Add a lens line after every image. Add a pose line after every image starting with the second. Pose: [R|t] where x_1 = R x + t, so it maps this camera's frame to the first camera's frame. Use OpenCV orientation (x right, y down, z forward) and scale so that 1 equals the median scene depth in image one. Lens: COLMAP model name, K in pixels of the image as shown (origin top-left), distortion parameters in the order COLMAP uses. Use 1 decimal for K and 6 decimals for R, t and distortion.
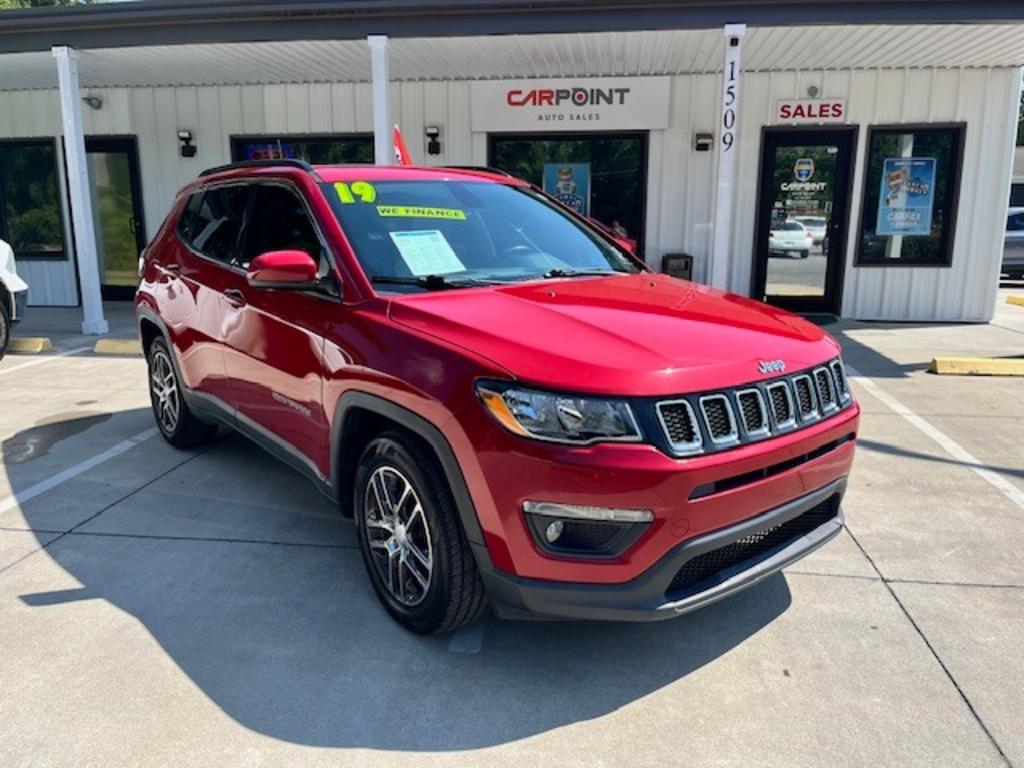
lens RADIAL K [[787.8, 0, 509.9], [0, 787.8, 382.3], [0, 0, 1]] dist [0.071924, -0.105245]
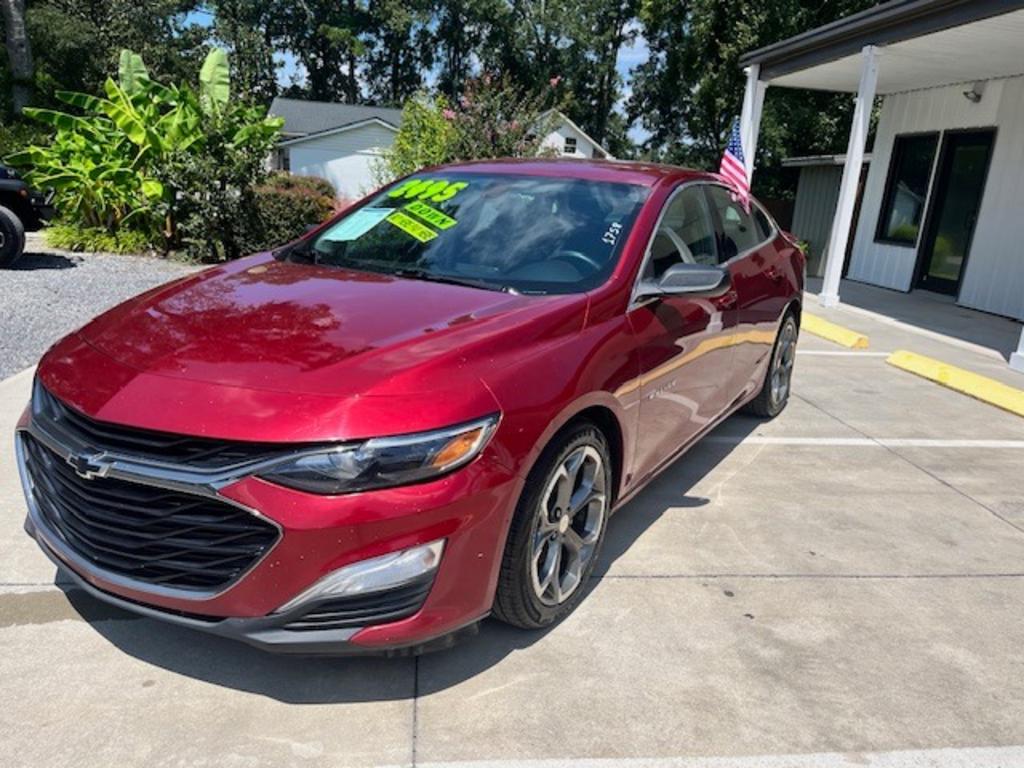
lens RADIAL K [[787.8, 0, 495.1], [0, 787.8, 398.9], [0, 0, 1]] dist [0.071924, -0.105245]
pose [[0.241258, 0.273163, -0.931223, 0.382212], [-0.264917, 0.941661, 0.207591, -0.046007], [0.933602, 0.196614, 0.299549, 0.236330]]
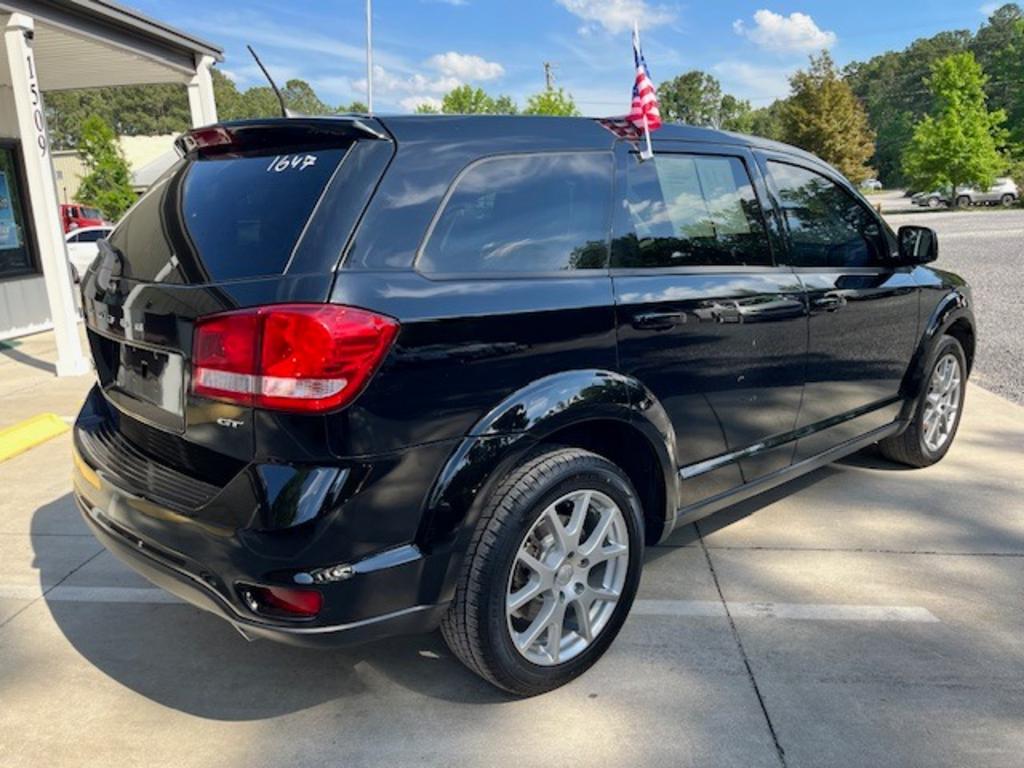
lens RADIAL K [[787.8, 0, 502.8], [0, 787.8, 389.2], [0, 0, 1]] dist [0.071924, -0.105245]
pose [[-0.067305, -0.224709, 0.972099, -0.532444], [0.242129, 0.941504, 0.234401, -0.101977], [-0.967907, 0.251150, -0.008960, 0.451246]]
